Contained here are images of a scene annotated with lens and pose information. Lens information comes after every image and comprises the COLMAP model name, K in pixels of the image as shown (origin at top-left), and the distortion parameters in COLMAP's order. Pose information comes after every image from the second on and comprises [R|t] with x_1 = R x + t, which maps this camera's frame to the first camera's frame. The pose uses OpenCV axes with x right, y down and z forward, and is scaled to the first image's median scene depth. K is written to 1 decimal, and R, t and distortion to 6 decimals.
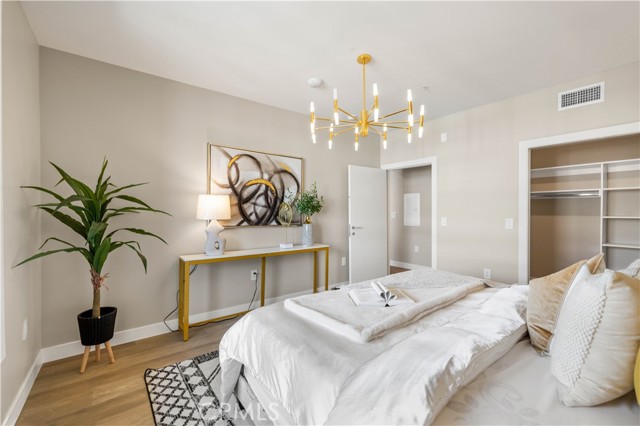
lens RADIAL K [[263.9, 0, 331.2], [0, 263.9, 216.2], [0, 0, 1]] dist [0.001003, 0.000131]
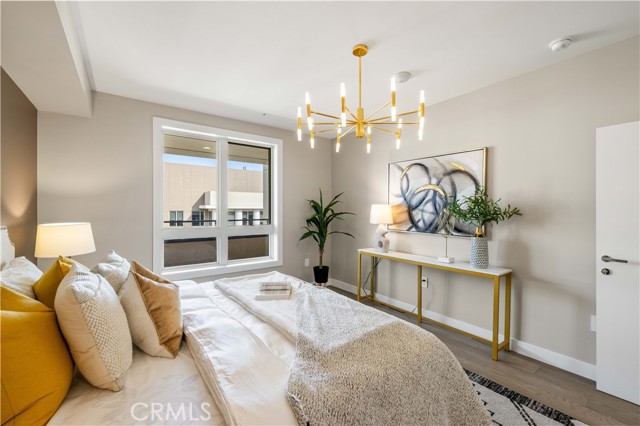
lens RADIAL K [[263.9, 0, 308.8], [0, 263.9, 210.7], [0, 0, 1]] dist [0.001003, 0.000131]
pose [[-0.038147, 0.005741, -0.999256, 0.718883], [-0.018406, 0.999810, 0.006447, -0.044142], [0.999103, 0.018638, -0.038034, 0.602920]]
